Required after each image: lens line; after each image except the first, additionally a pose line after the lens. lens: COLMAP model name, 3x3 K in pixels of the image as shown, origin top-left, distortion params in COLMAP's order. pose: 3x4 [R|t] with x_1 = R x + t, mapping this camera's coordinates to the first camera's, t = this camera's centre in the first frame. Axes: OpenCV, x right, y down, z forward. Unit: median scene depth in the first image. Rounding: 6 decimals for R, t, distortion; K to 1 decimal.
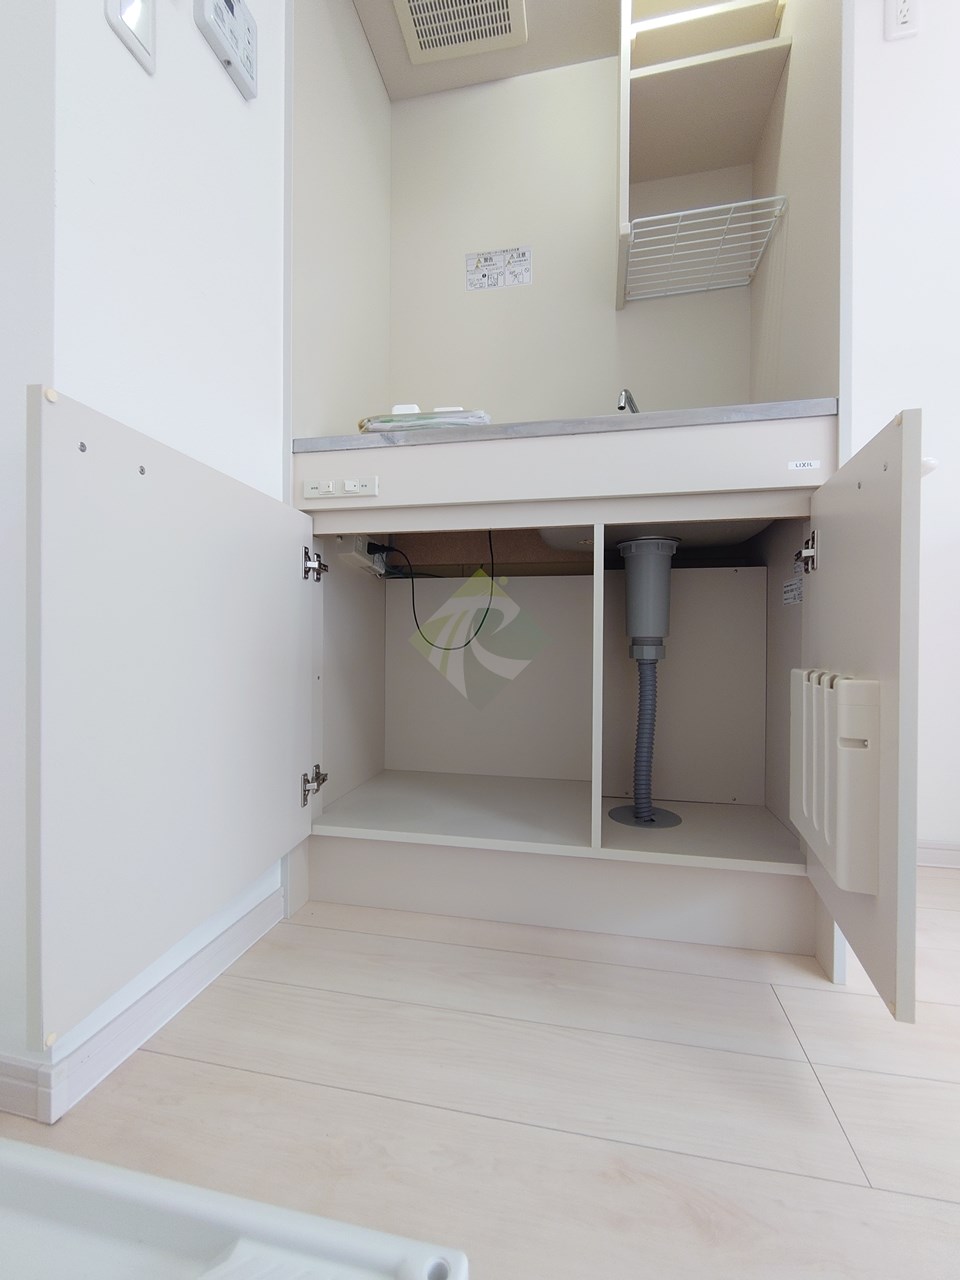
lens RADIAL K [[550.2, 0, 480.0], [0, 550.2, 640.0], [0, 0, 1]] dist [0.001223, -0.000824]
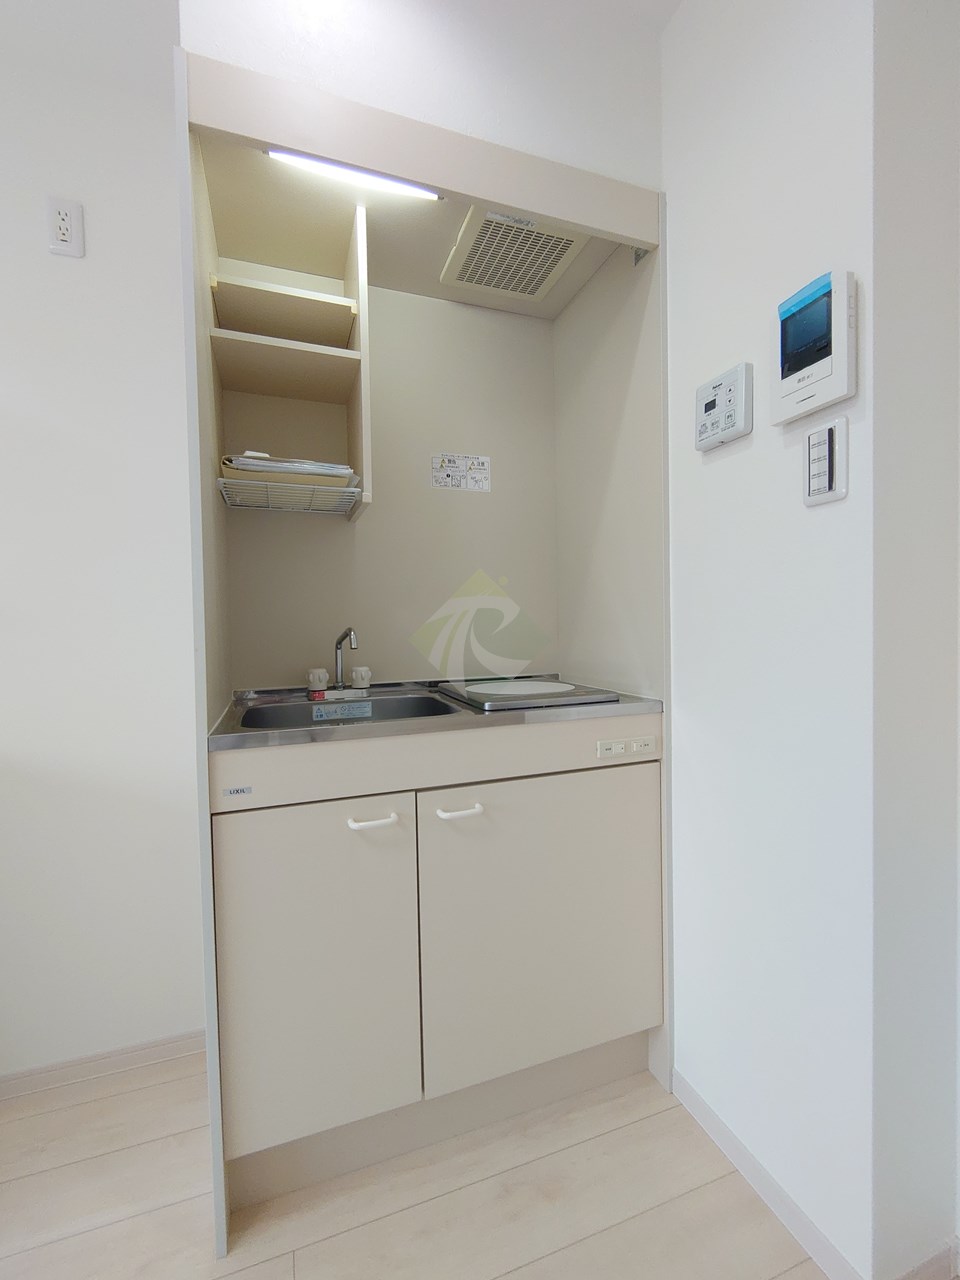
lens RADIAL K [[550.2, 0, 480.0], [0, 550.2, 640.0], [0, 0, 1]] dist [0.001223, -0.000824]
pose [[0.850287, -0.040462, 0.524762, -0.518047], [0.026781, 0.999075, 0.033639, -0.376751], [-0.525638, -0.014549, 0.850584, 0.049145]]
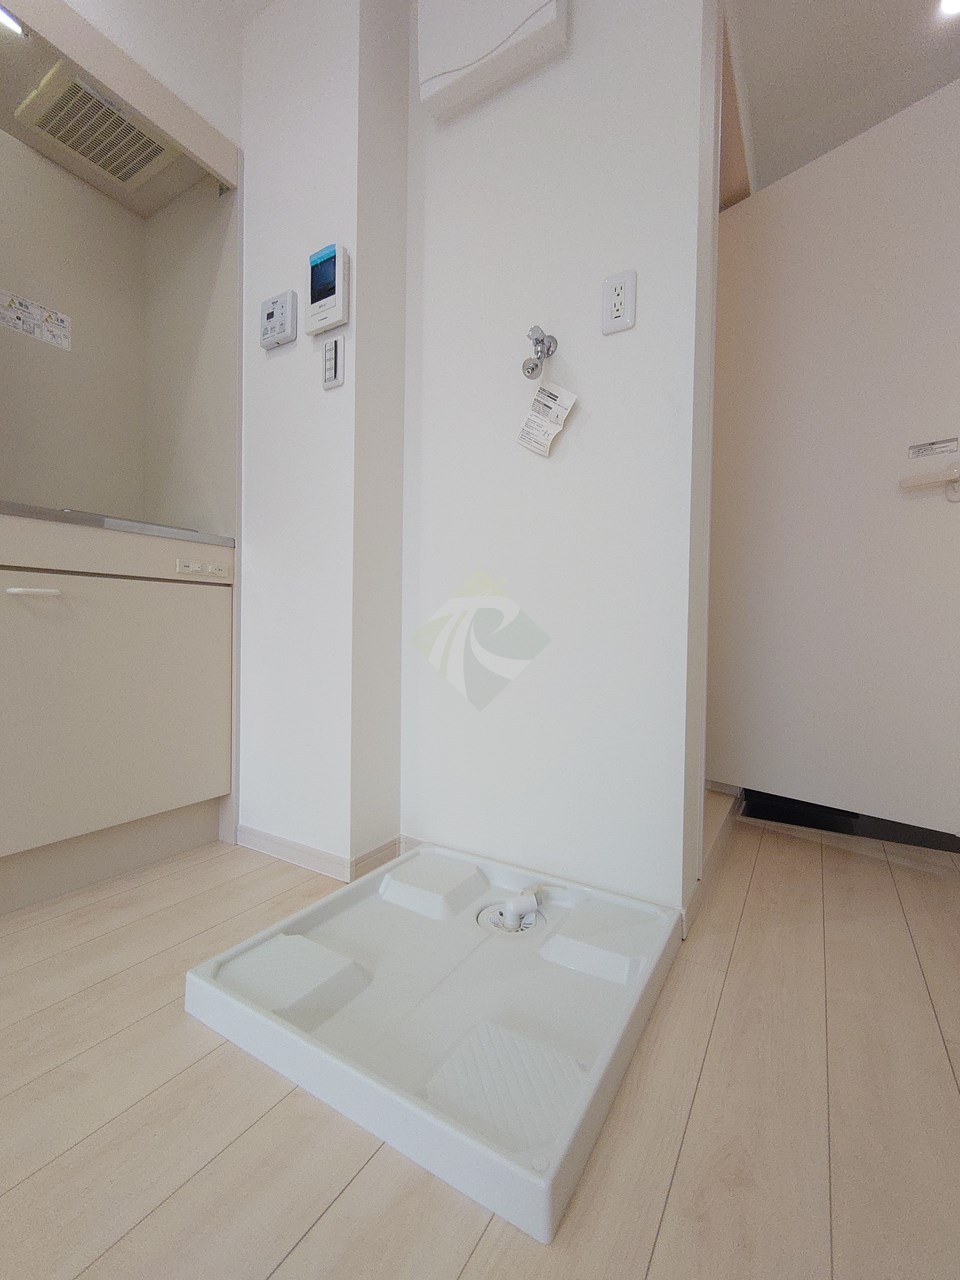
lens RADIAL K [[550.2, 0, 480.0], [0, 550.2, 640.0], [0, 0, 1]] dist [0.001223, -0.000824]
pose [[0.333516, -0.026065, 0.942384, -0.716188], [-0.015940, 0.999319, 0.033281, -0.089576], [-0.942610, -0.026121, 0.332873, -0.212710]]
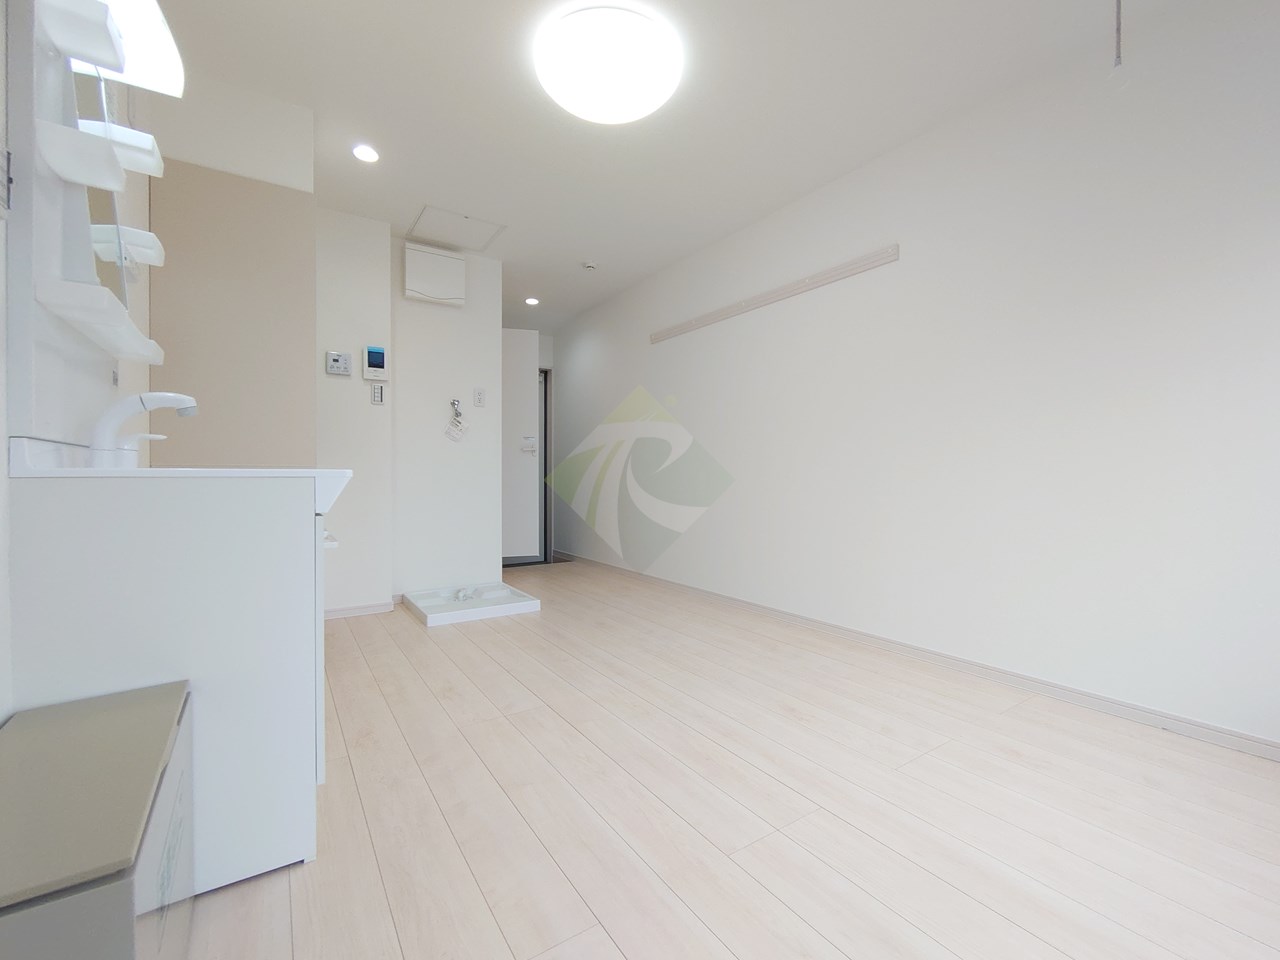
lens RADIAL K [[550.2, 0, 643.7], [0, 550.2, 482.3], [0, 0, 1]] dist [0.001223, -0.000824]
pose [[-0.724335, -0.018973, 0.689187, -2.238719], [-0.009053, 0.999797, 0.018009, -0.225801], [-0.689389, 0.006806, -0.724359, 1.248346]]
